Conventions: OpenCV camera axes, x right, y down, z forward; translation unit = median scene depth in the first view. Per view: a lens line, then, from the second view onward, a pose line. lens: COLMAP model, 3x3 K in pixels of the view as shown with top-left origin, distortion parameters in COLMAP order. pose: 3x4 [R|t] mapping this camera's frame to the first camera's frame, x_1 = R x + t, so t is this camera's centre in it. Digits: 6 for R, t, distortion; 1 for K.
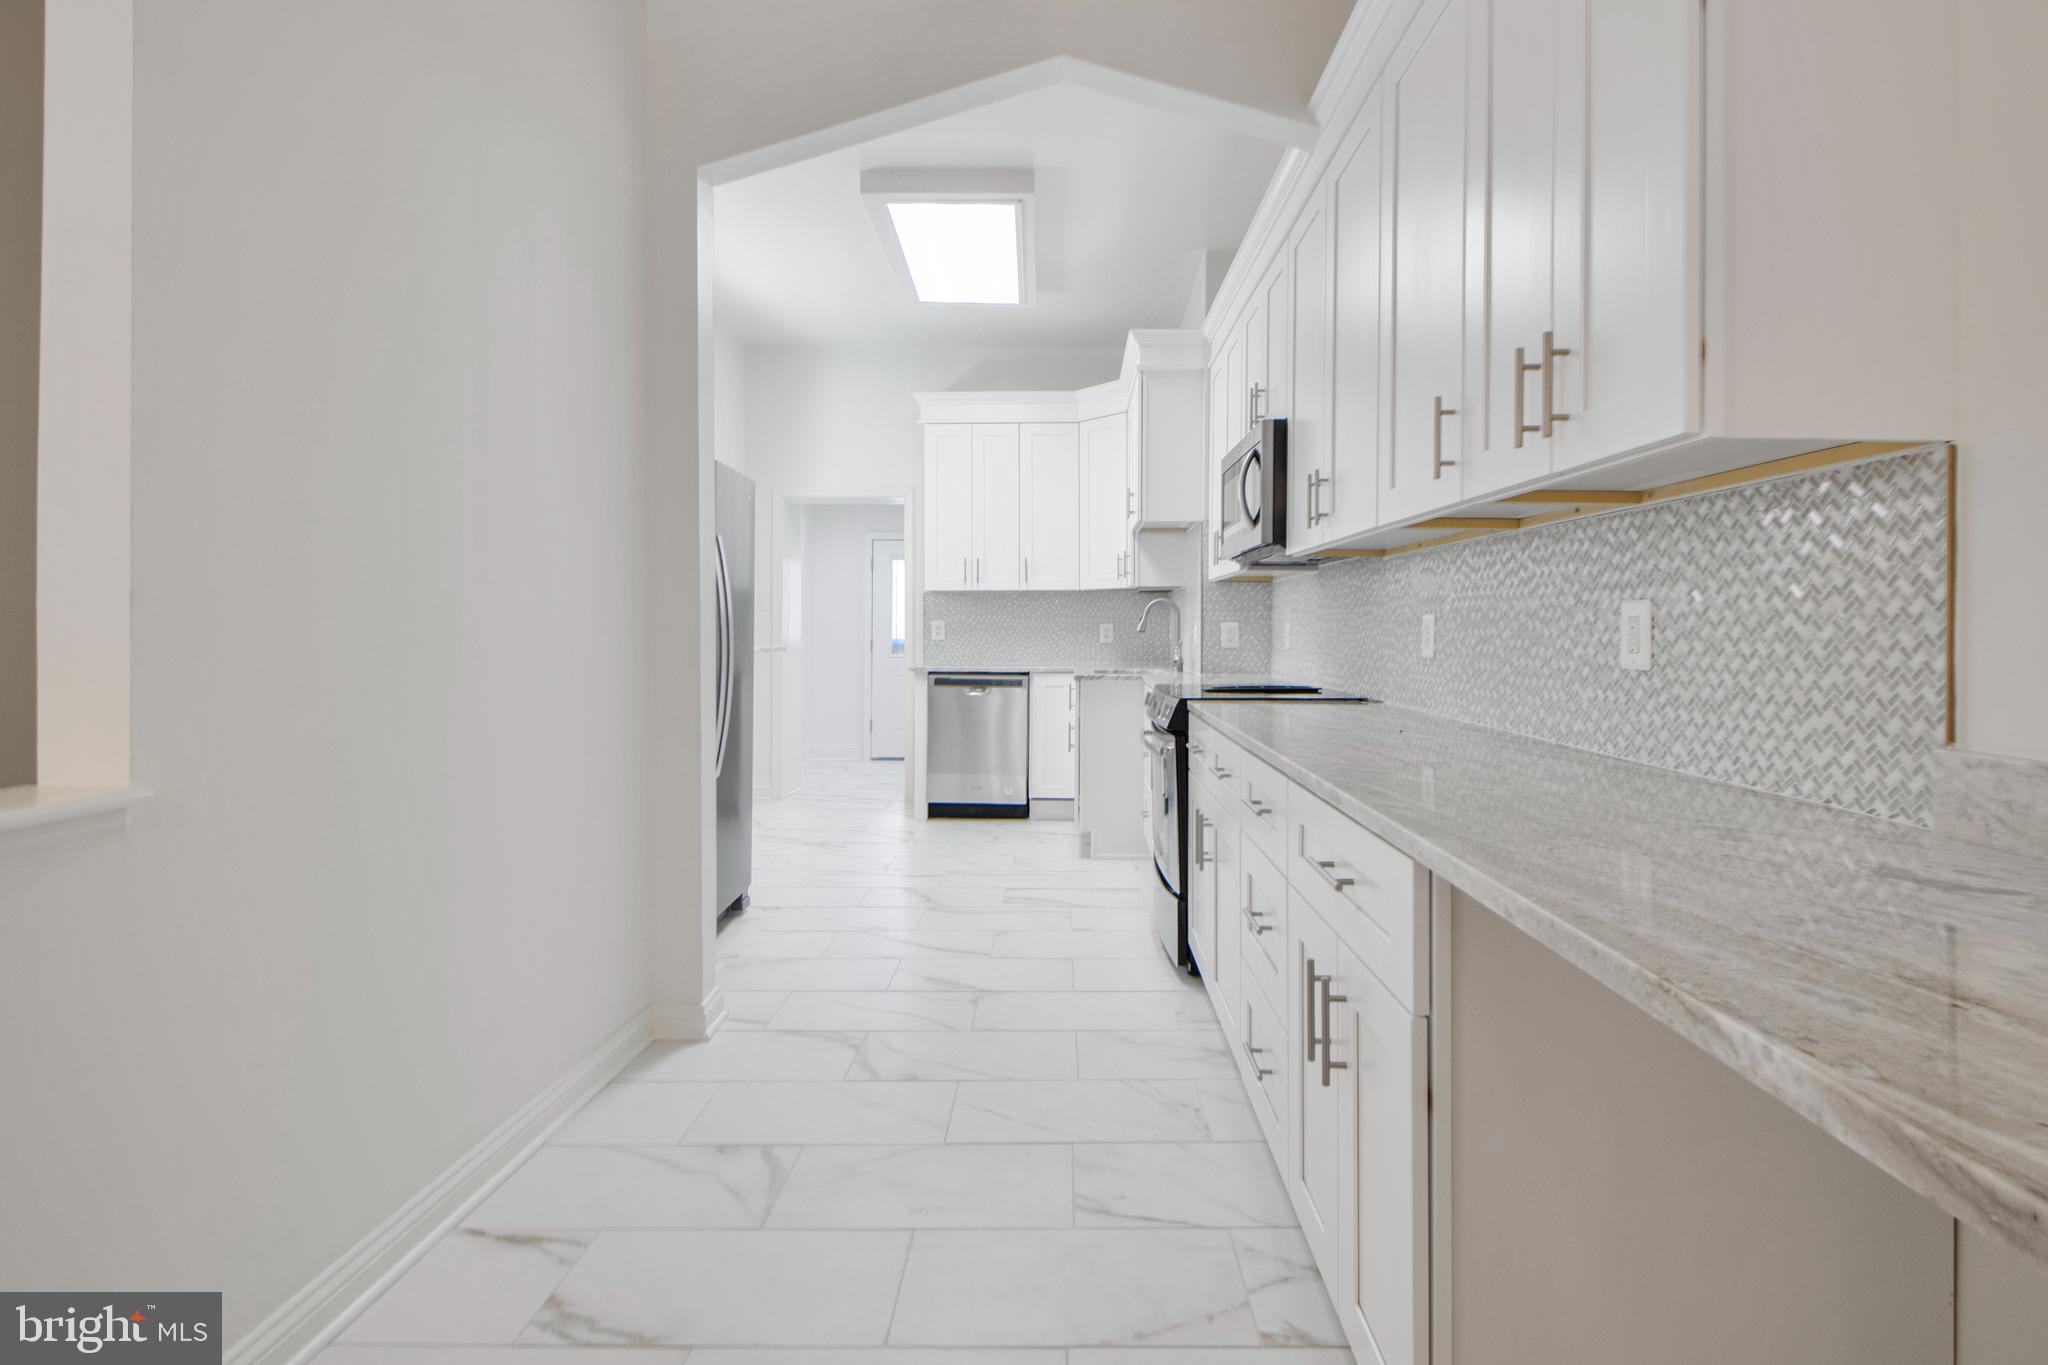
lens RADIAL K [[970.3, 0, 1025.9], [0, 970.3, 625.6], [0, 0, 1]] dist [-0.000413, -0.000063]
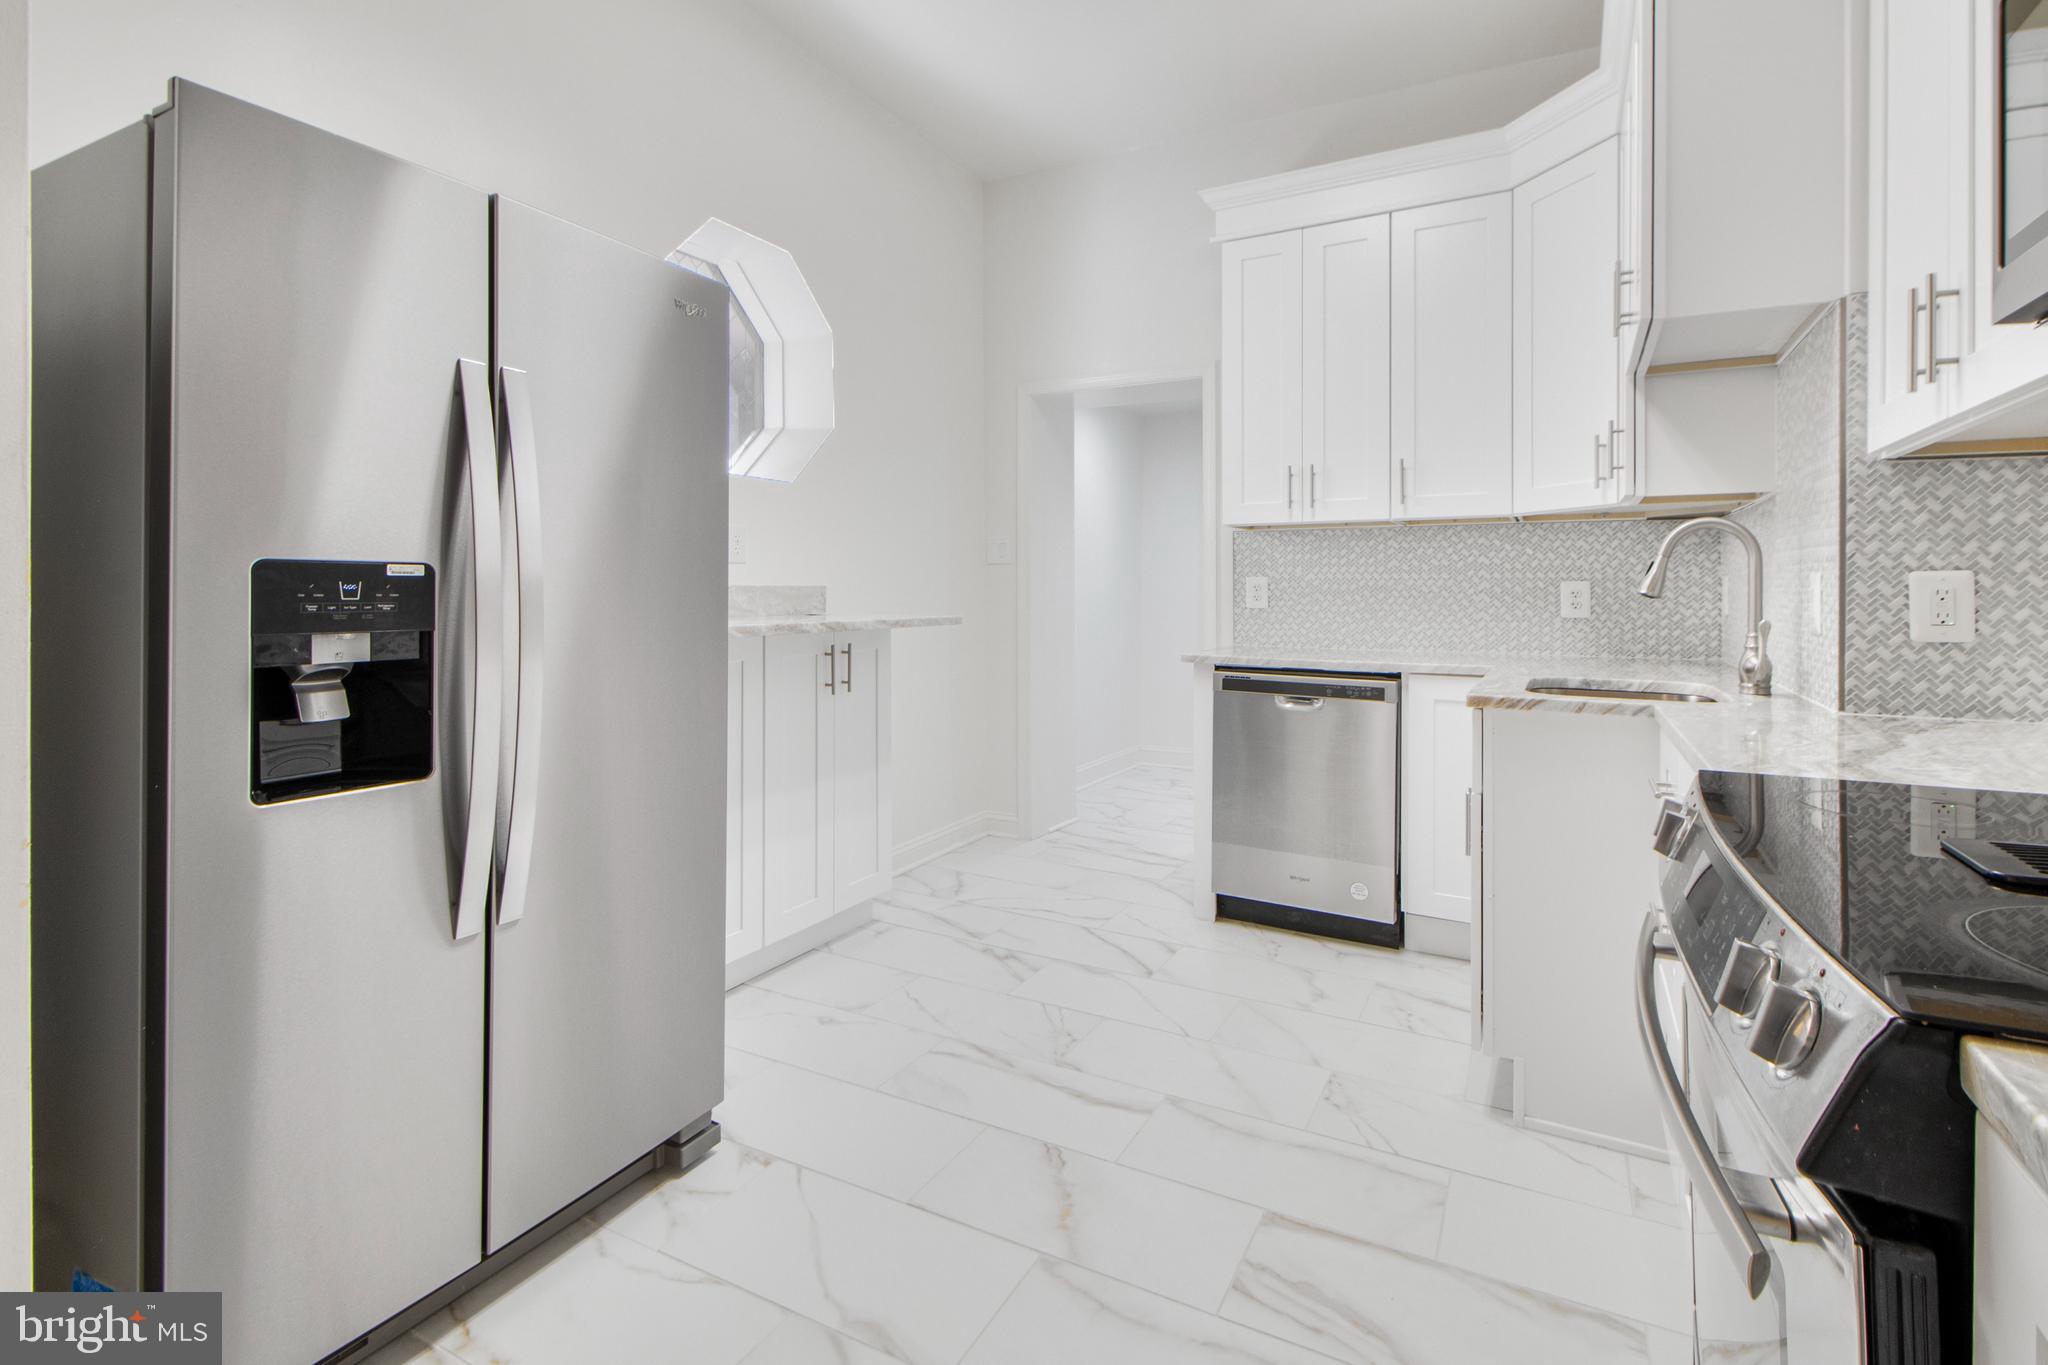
lens RADIAL K [[988.2, 0, 1032.0], [0, 988.2, 589.0], [0, 0, 1]] dist [-0.000259, -0.000208]
pose [[0.902323, 0.002299, -0.431053, 0.055185], [-0.002742, 0.999996, -0.000407, 0.003633], [0.431051, 0.001549, 0.902326, 0.447654]]
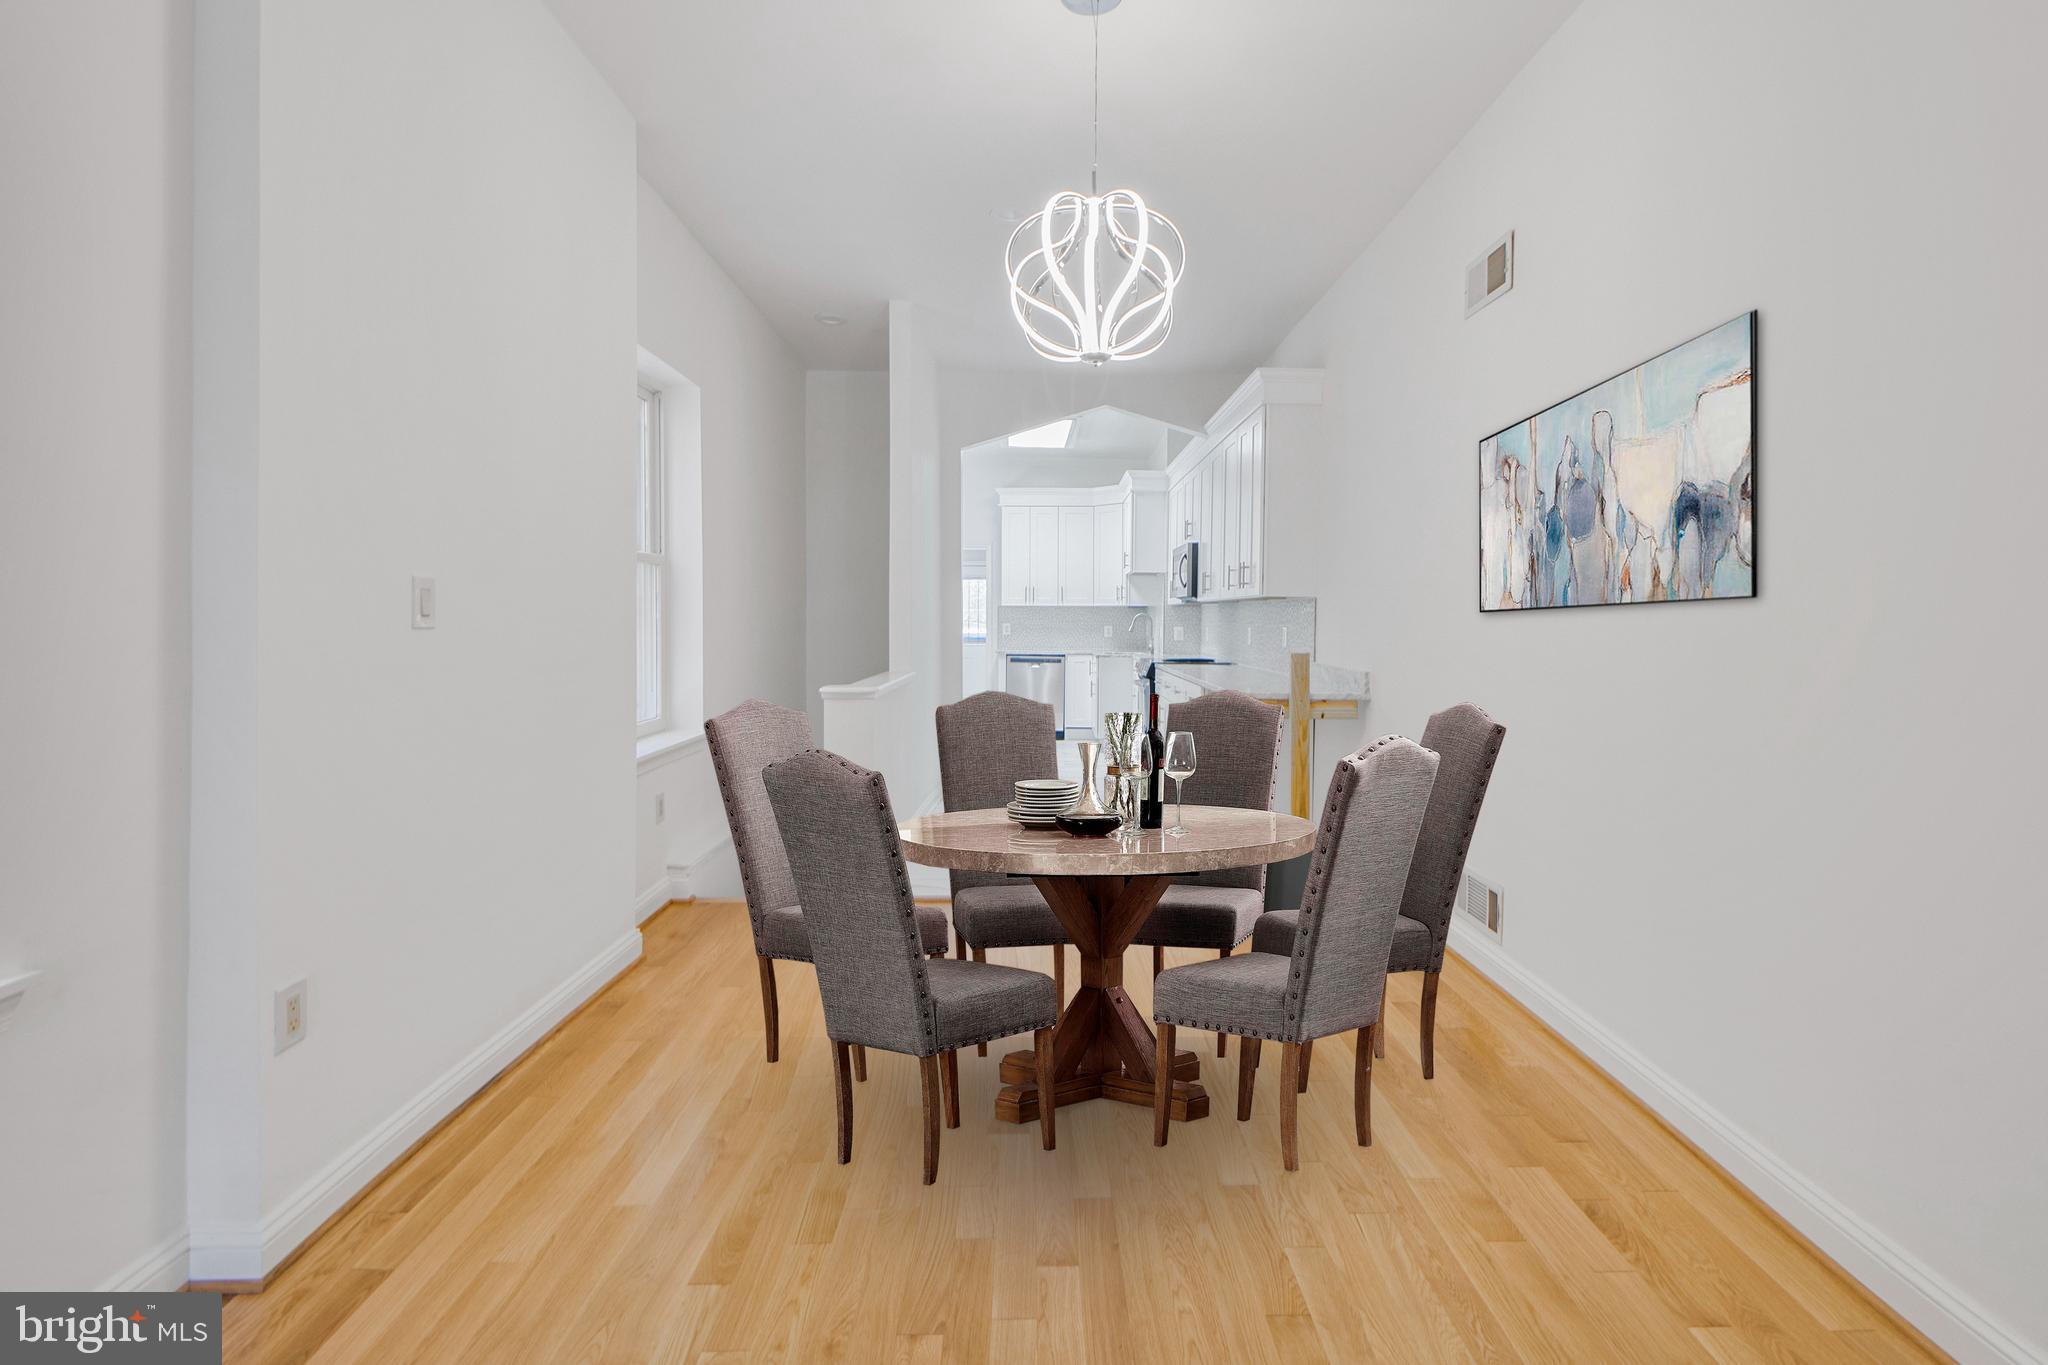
lens RADIAL K [[970.3, 0, 1025.9], [0, 970.3, 625.6], [0, 0, 1]] dist [-0.000413, -0.000063]
pose [[0.999676, 0.005139, 0.024929, -0.113416], [-0.005334, 0.999956, 0.007749, -0.016590], [-0.024888, -0.007880, 0.999659, -0.742821]]
